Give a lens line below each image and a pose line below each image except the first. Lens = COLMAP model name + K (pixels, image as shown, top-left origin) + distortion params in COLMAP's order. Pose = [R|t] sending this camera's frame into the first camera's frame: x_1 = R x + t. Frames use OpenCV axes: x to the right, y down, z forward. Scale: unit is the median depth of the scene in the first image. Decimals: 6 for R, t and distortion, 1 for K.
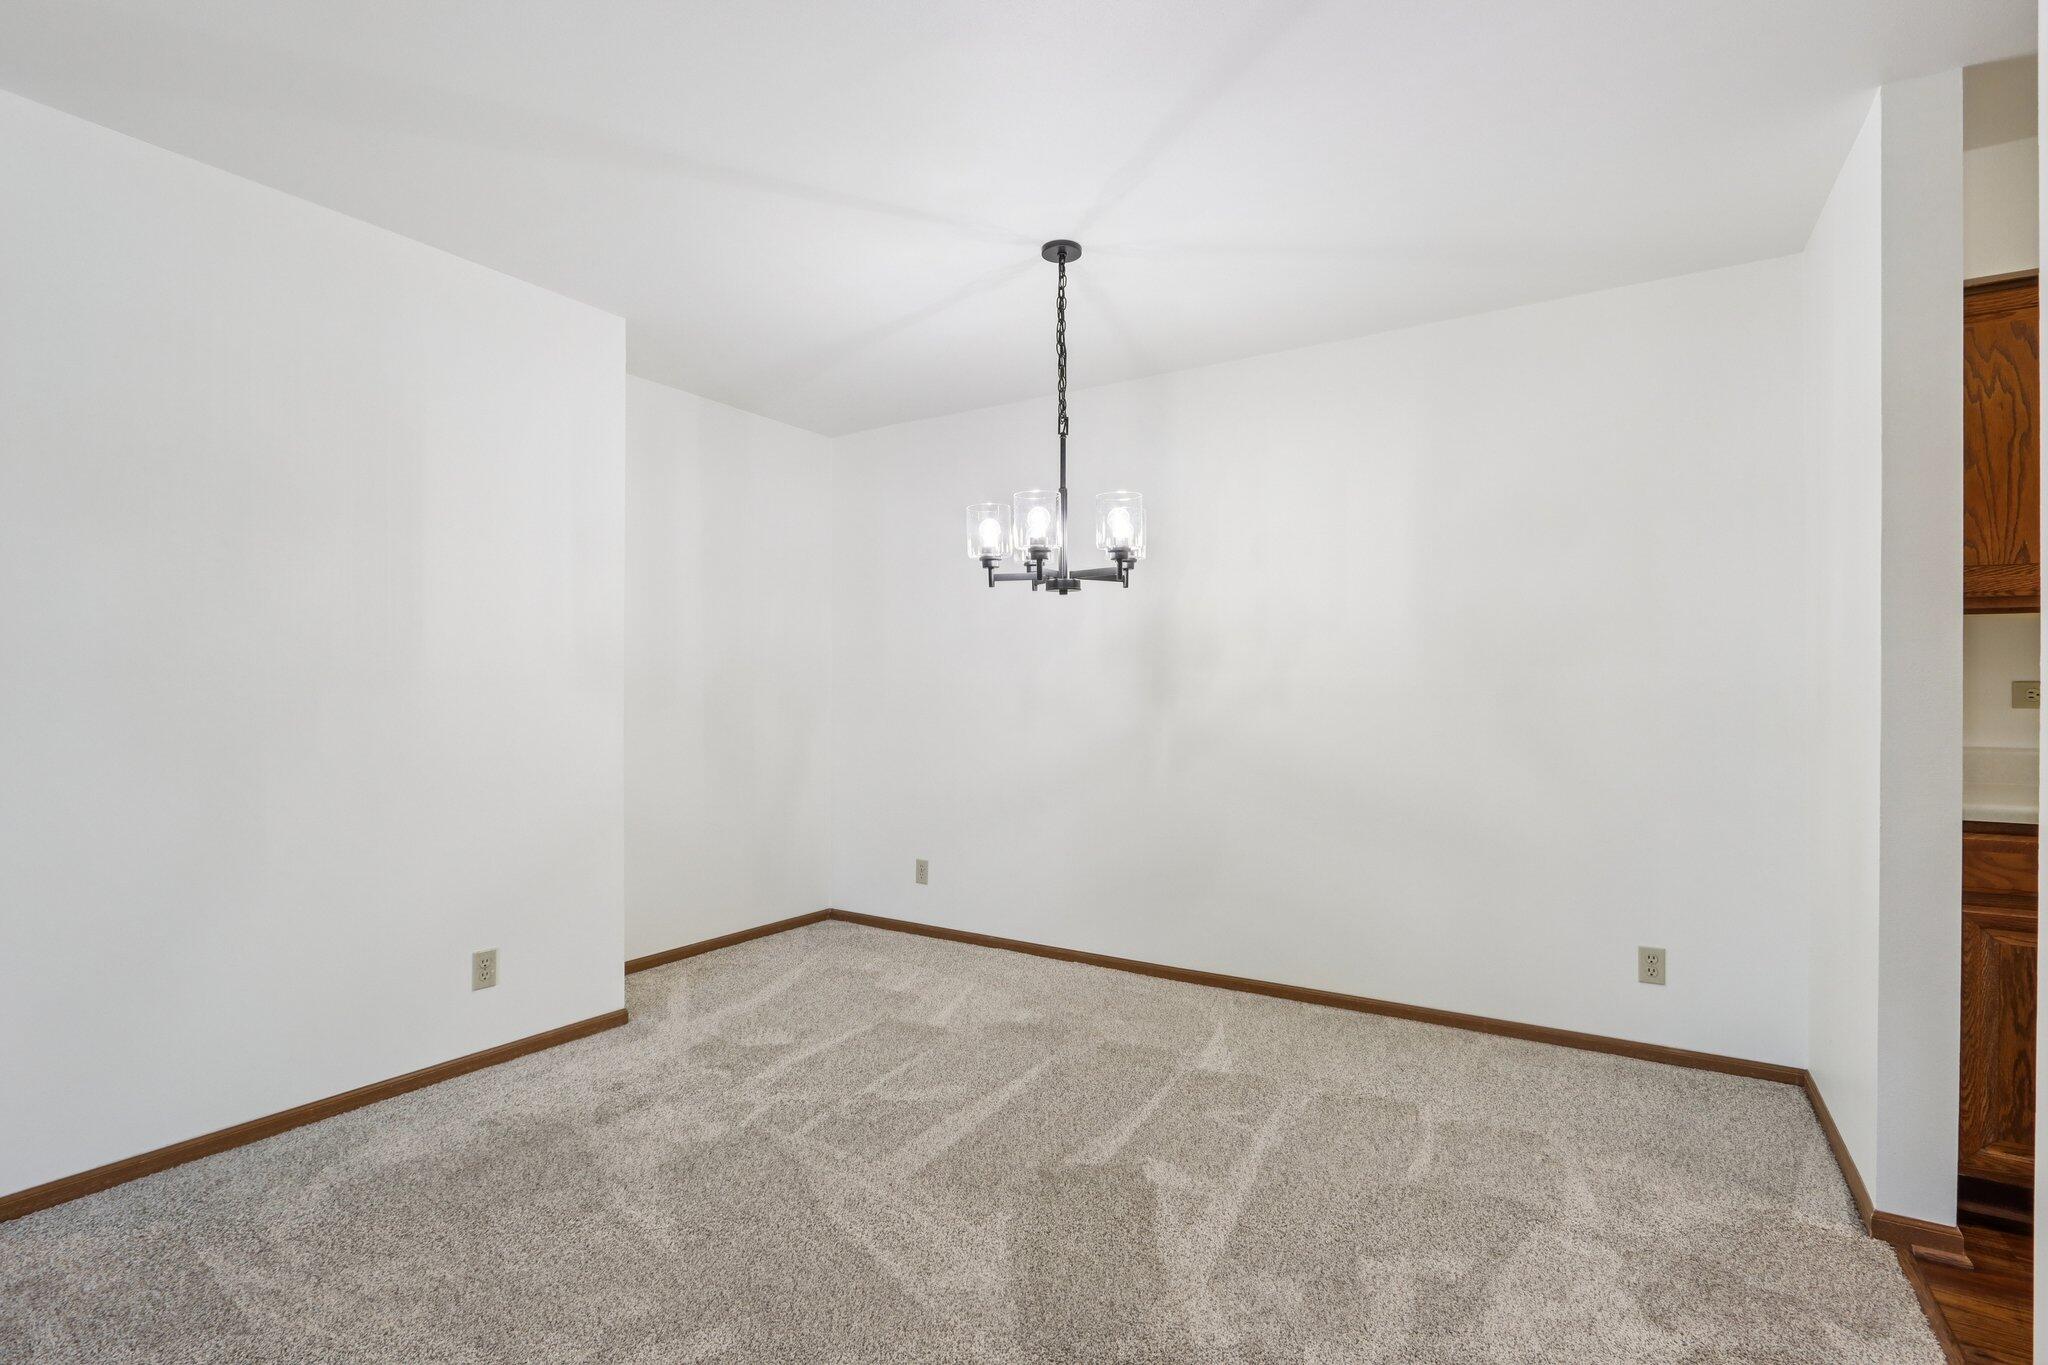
lens RADIAL K [[955.0, 0, 1028.4], [0, 955.0, 683.5], [0, 0, 1]] dist [-0.020819, 0.002766]
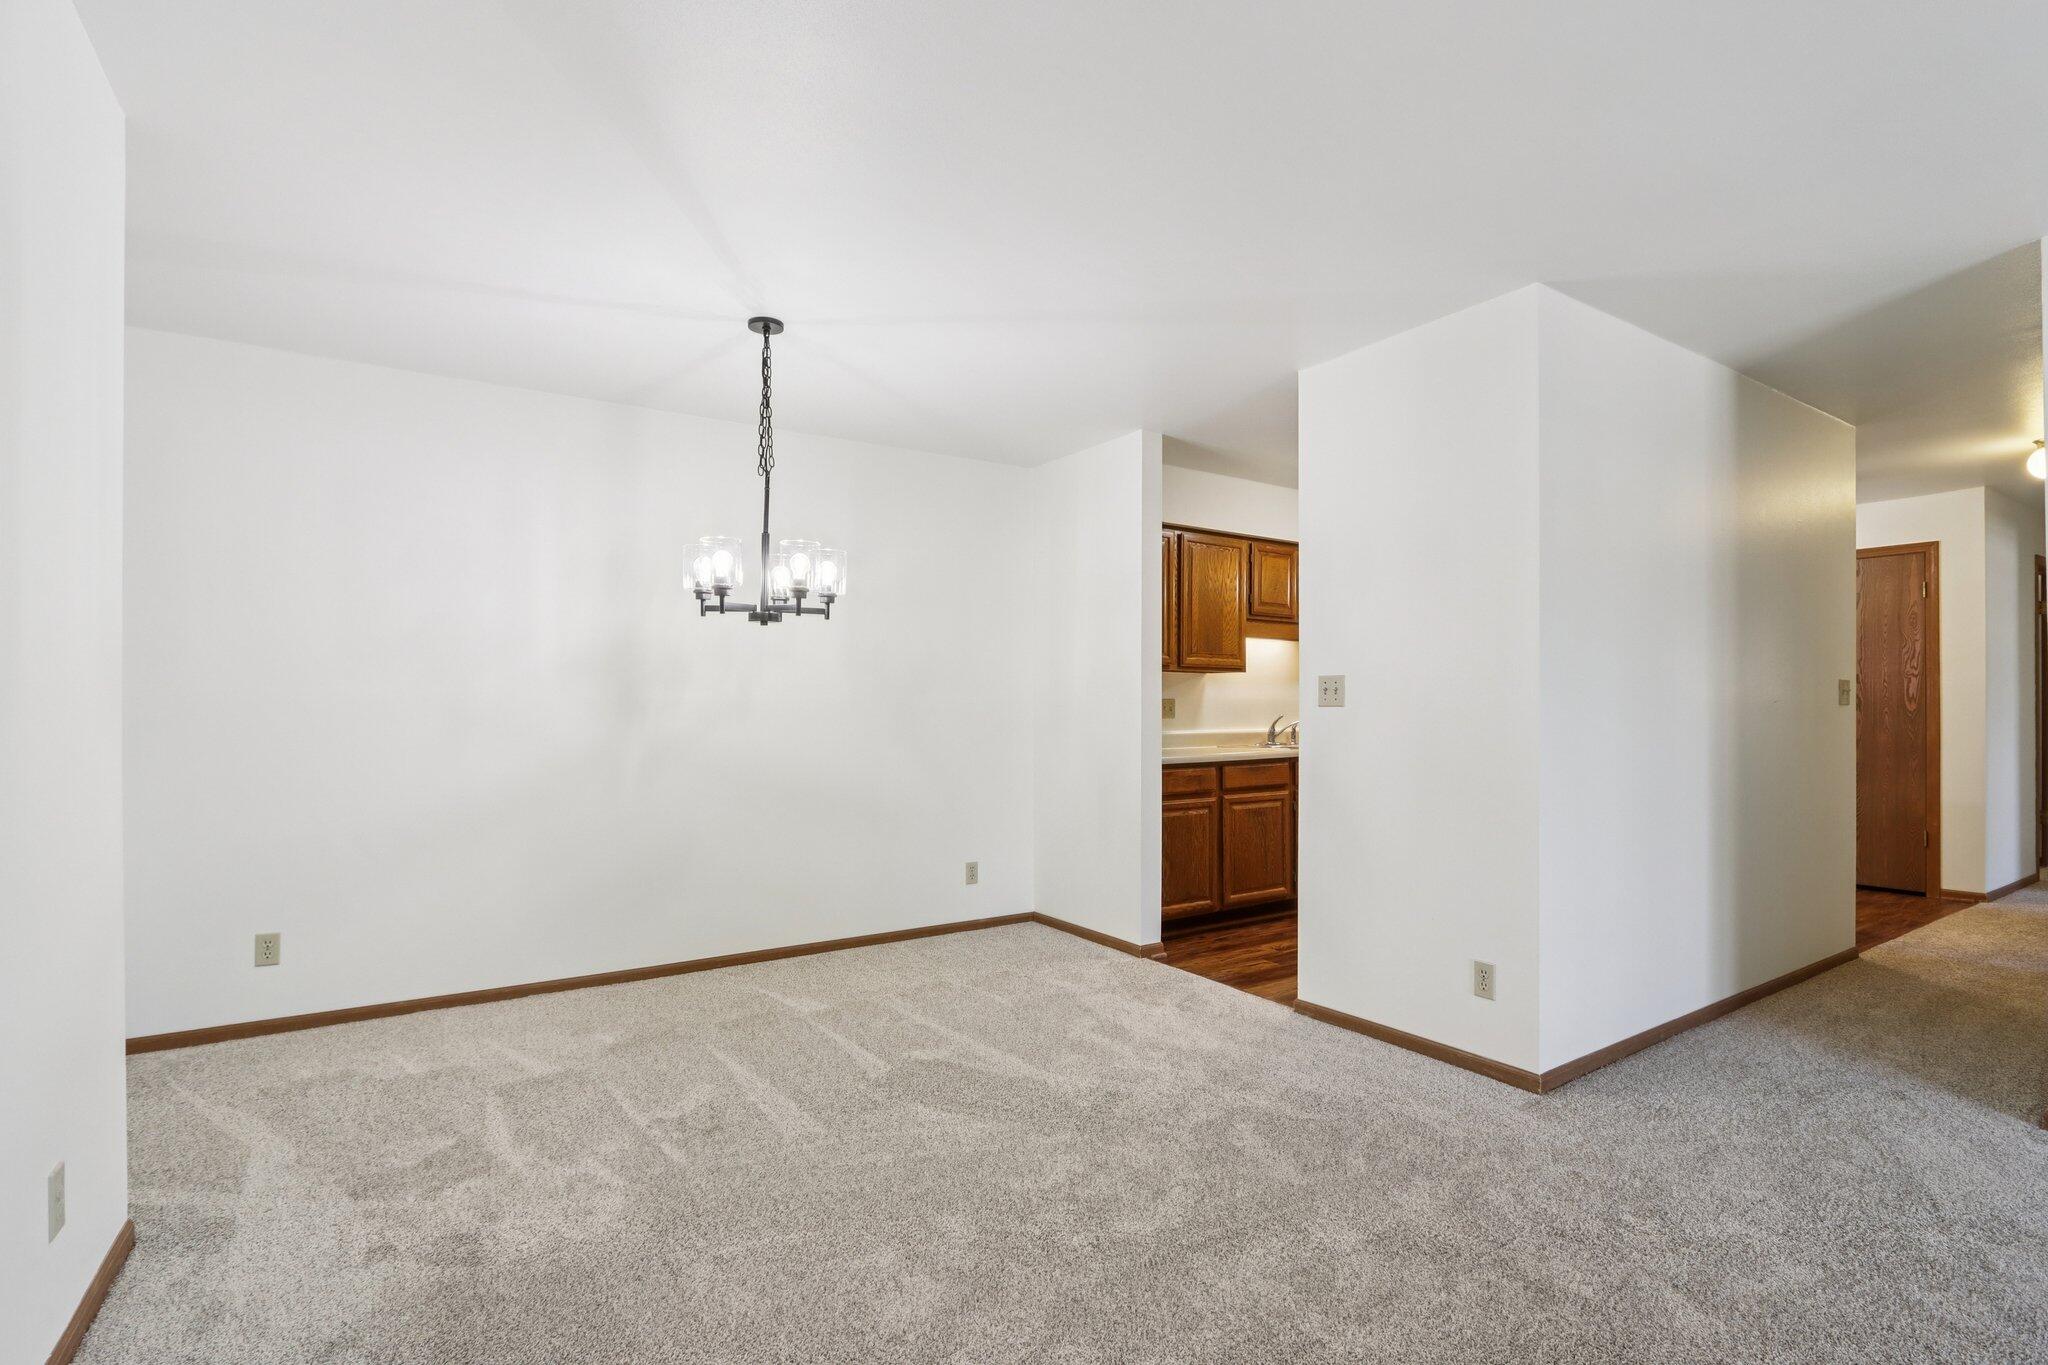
lens RADIAL K [[955.0, 0, 1025.3], [0, 955.0, 695.1], [0, 0, 1]] dist [-0.020819, 0.002766]
pose [[0.407471, 0.008831, 0.913176, -0.887307], [-0.005496, 0.999959, -0.007218, -0.002145], [-0.913202, -0.002077, 0.407503, 0.246464]]
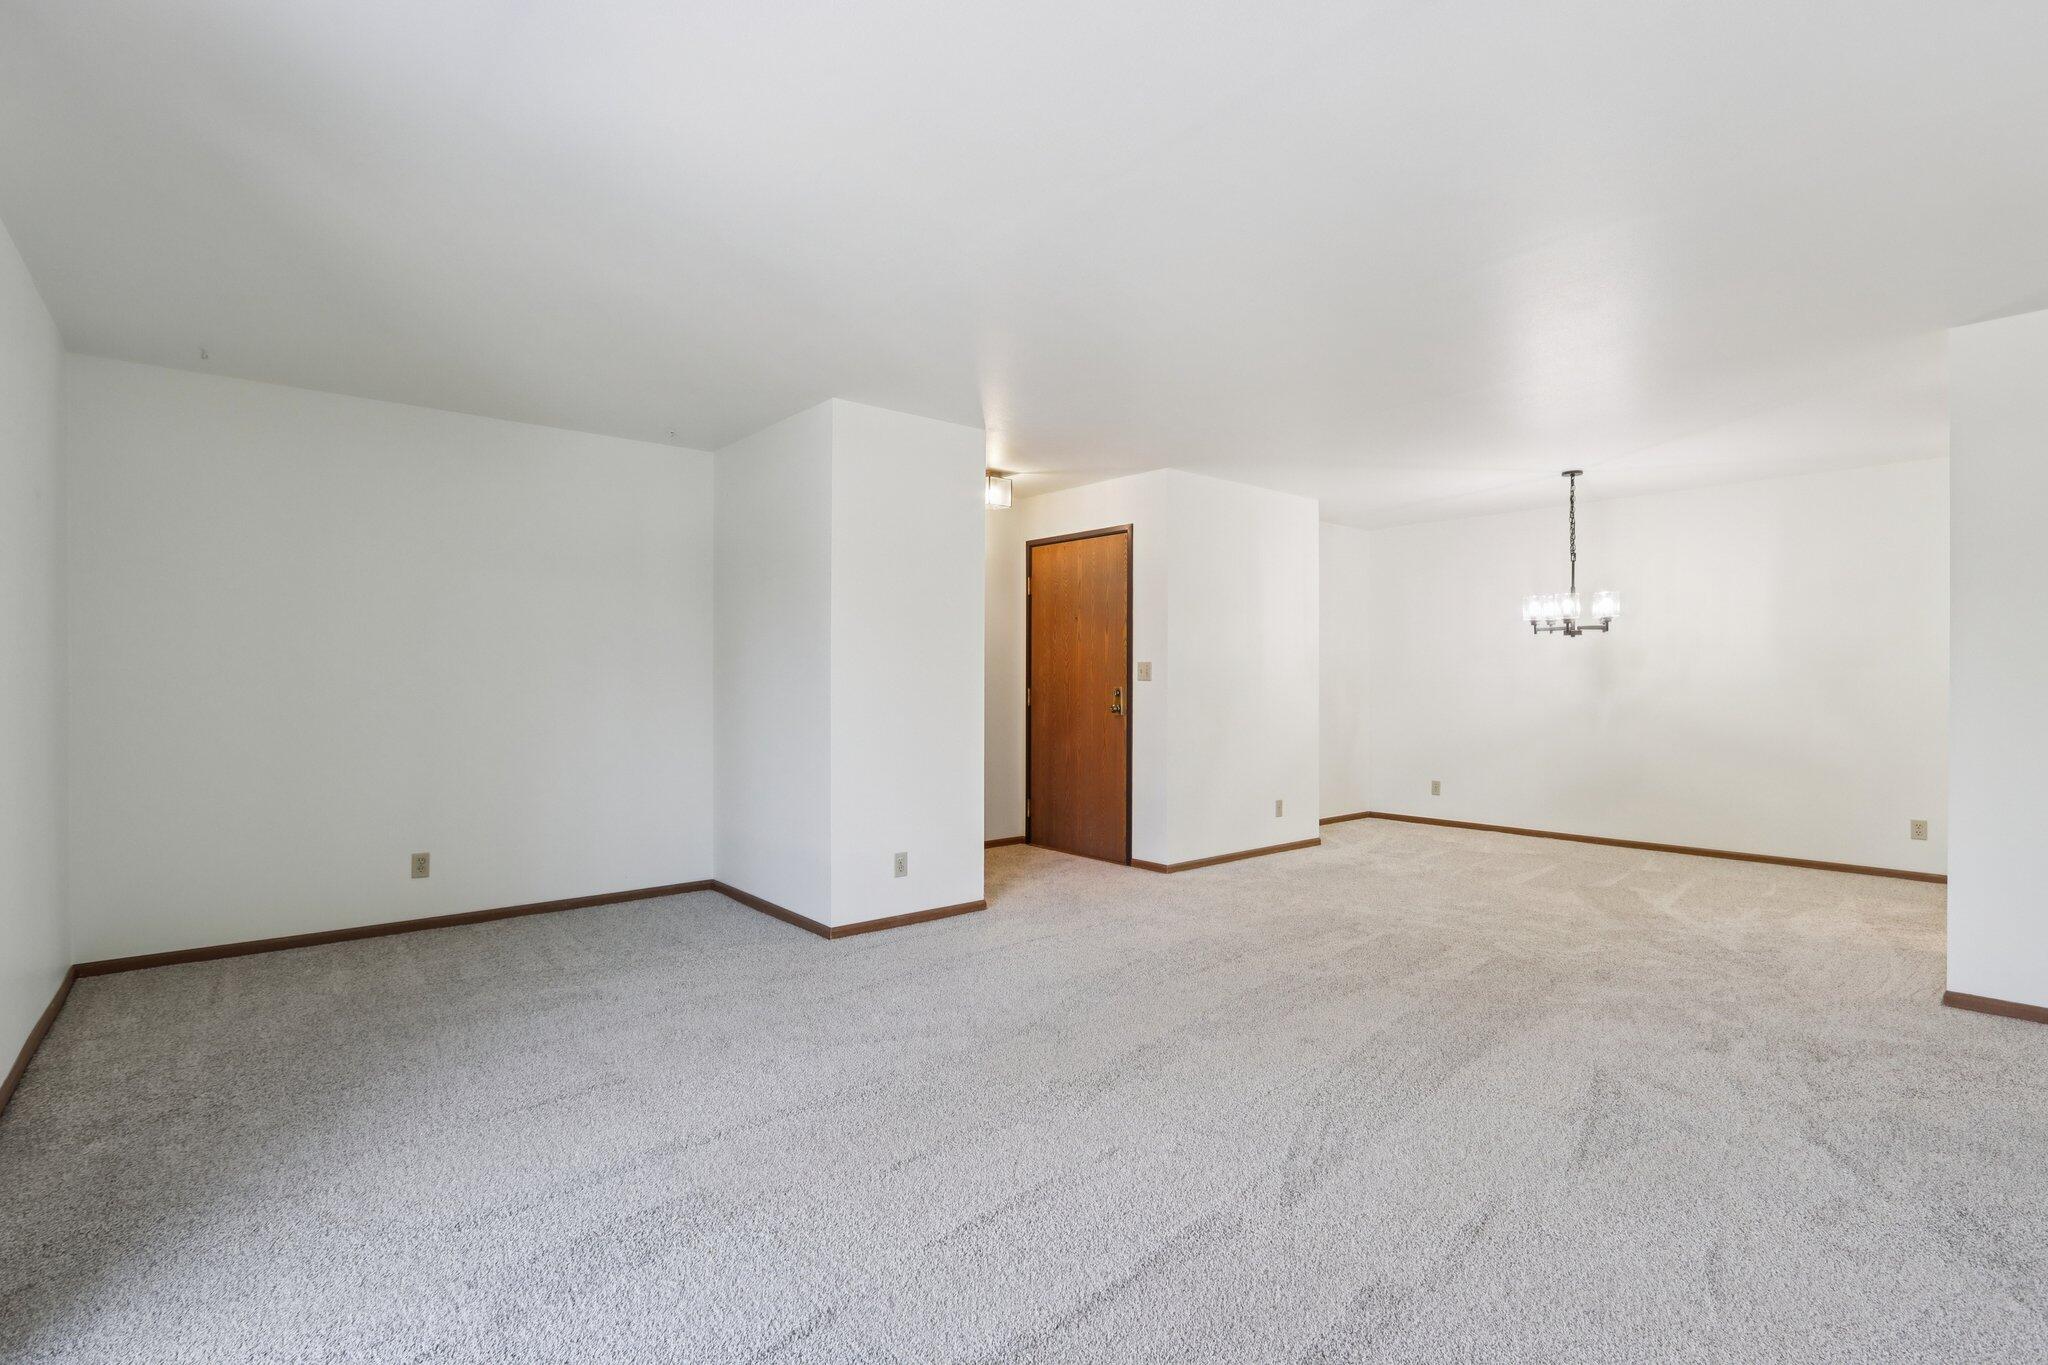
lens RADIAL K [[955.0, 0, 1017.2], [0, 955.0, 678.1], [0, 0, 1]] dist [-0.020819, 0.002766]
pose [[0.954918, -0.001183, -0.296866, -0.511379], [0.003002, 0.999979, 0.005672, -0.019364], [0.296853, -0.006307, 0.954902, -1.348516]]
